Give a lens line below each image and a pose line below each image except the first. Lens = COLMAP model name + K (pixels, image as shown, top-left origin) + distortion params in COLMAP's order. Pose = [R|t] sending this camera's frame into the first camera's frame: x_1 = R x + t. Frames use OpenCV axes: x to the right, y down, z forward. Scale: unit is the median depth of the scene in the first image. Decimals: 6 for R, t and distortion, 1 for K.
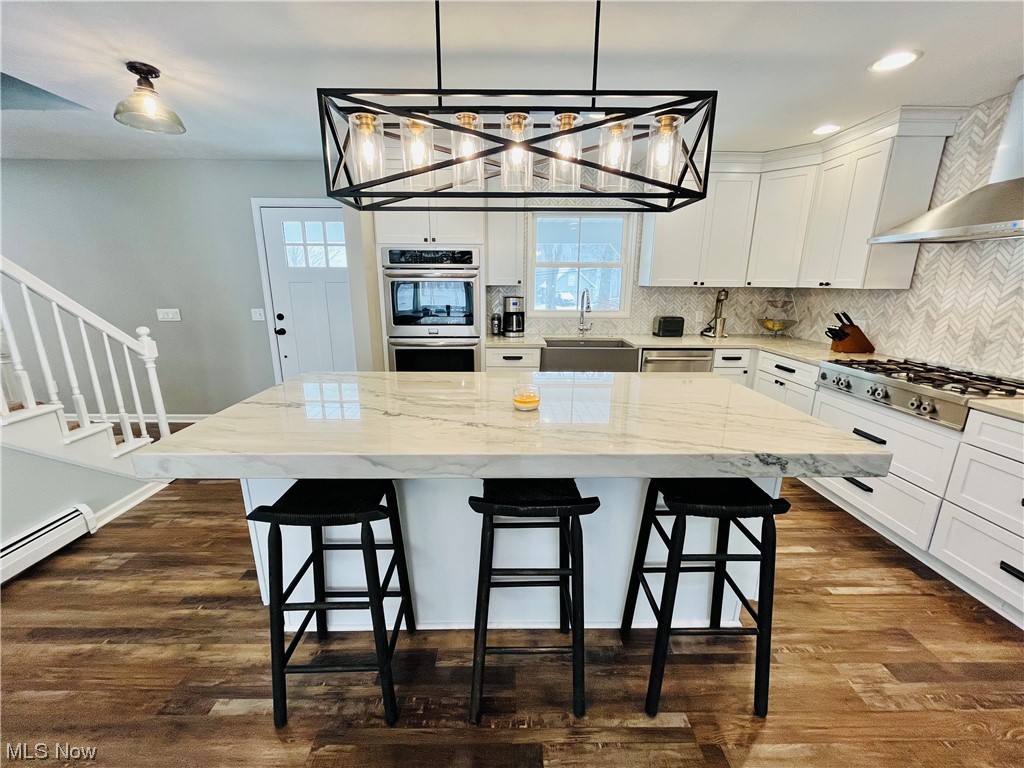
lens RADIAL K [[415.1, 0, 509.2], [0, 415.1, 387.3], [0, 0, 1]] dist [-0.002710, 0.000834]
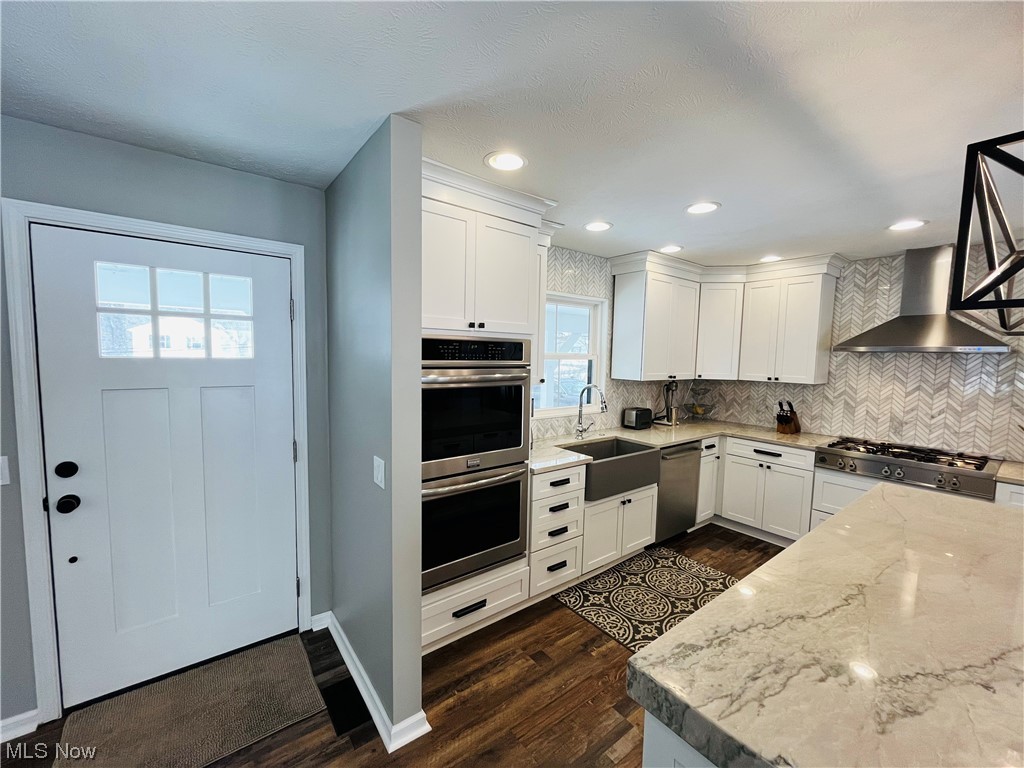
lens RADIAL K [[415.1, 0, 507.9], [0, 415.1, 386.2], [0, 0, 1]] dist [-0.002710, 0.000834]
pose [[0.803155, -0.035855, 0.594691, -0.644340], [0.133898, 0.983514, -0.121537, -0.208439], [-0.580529, 0.177241, 0.794715, 0.557986]]
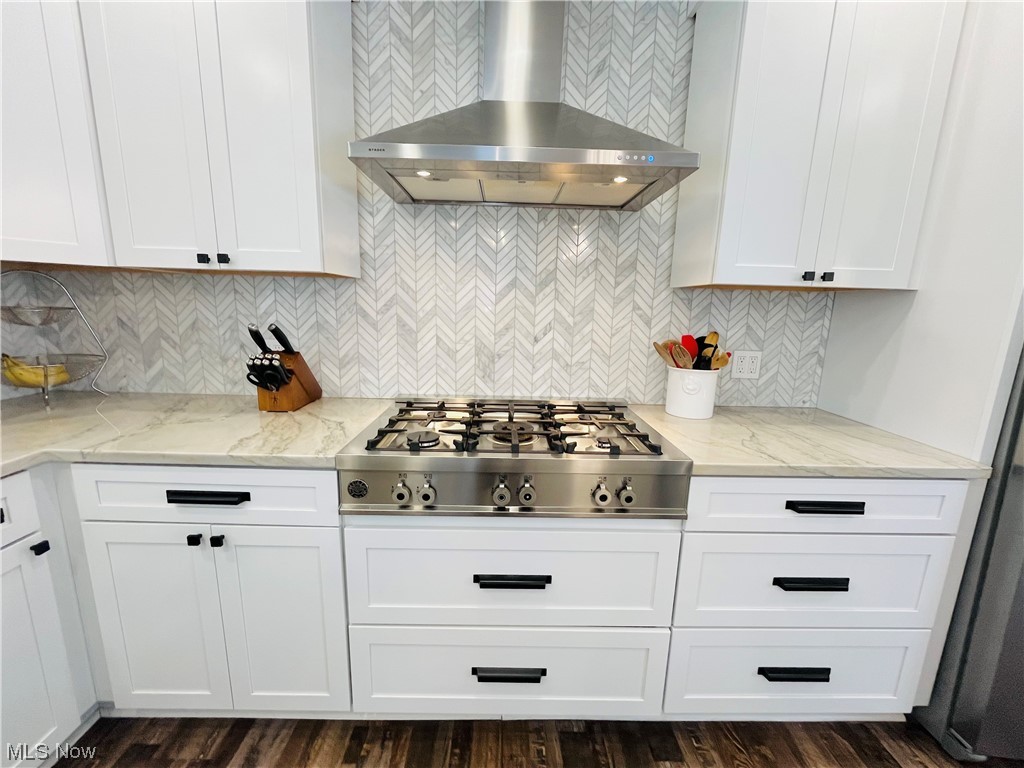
lens RADIAL K [[415.1, 0, 511.0], [0, 415.1, 386.3], [0, 0, 1]] dist [-0.002710, 0.000834]
pose [[-0.002013, -0.198298, 0.980140, 0.397849], [0.224058, 0.955133, 0.193698, -0.165282], [-0.974574, 0.219998, 0.042508, 0.830156]]
